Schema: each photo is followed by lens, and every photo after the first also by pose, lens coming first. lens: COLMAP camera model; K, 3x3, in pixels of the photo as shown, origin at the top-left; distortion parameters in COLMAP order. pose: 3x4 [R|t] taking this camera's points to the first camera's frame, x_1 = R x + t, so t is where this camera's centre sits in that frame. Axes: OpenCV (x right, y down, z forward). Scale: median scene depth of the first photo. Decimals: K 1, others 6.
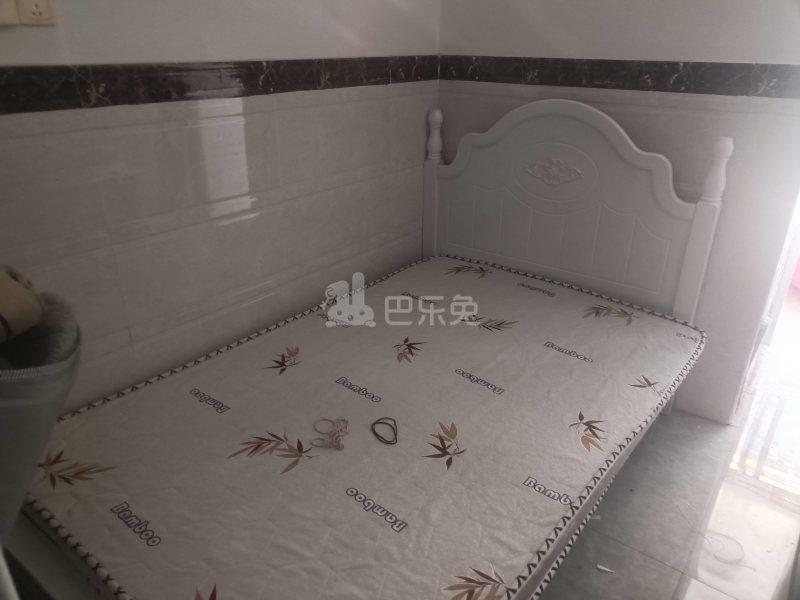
lens RADIAL K [[590.7, 0, 400.0], [0, 590.7, 300.0], [0, 0, 1]] dist [0.045765, -0.045380]
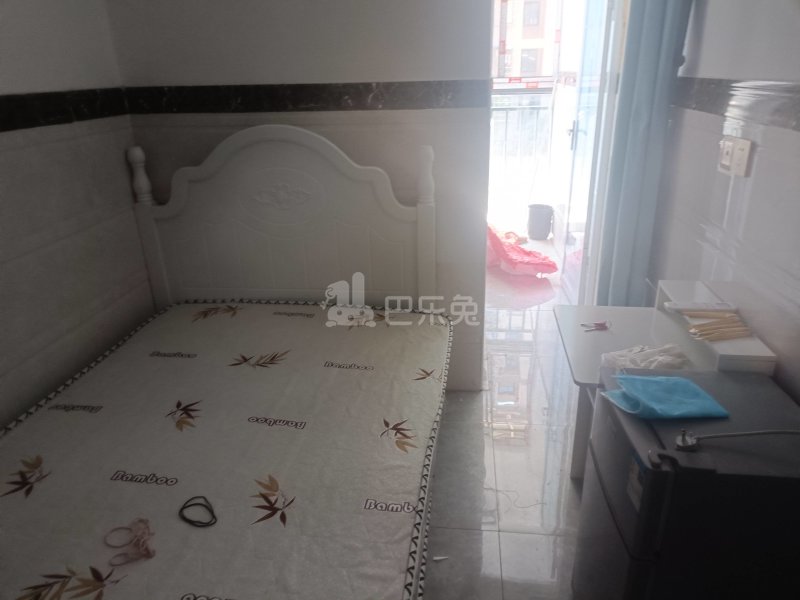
lens RADIAL K [[589.3, 0, 401.5], [0, 589.3, 297.7], [0, 0, 1]] dist [0.055285, -0.045611]
pose [[0.856456, -0.218482, 0.467706, -0.086849], [0.241694, 0.970294, 0.010672, -0.015359], [-0.456144, 0.103902, 0.883820, 0.058066]]
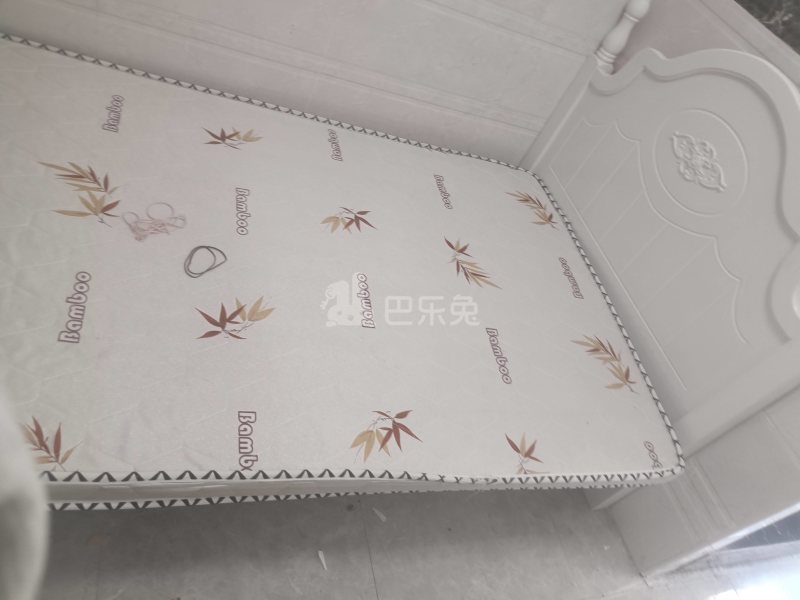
lens RADIAL K [[589.3, 0, 401.5], [0, 589.3, 297.7], [0, 0, 1]] dist [0.055285, -0.045611]
pose [[0.719397, 0.655848, -0.228759, 0.326979], [-0.584594, 0.749550, 0.310524, -0.133814], [0.375123, -0.089659, 0.922629, 0.261386]]
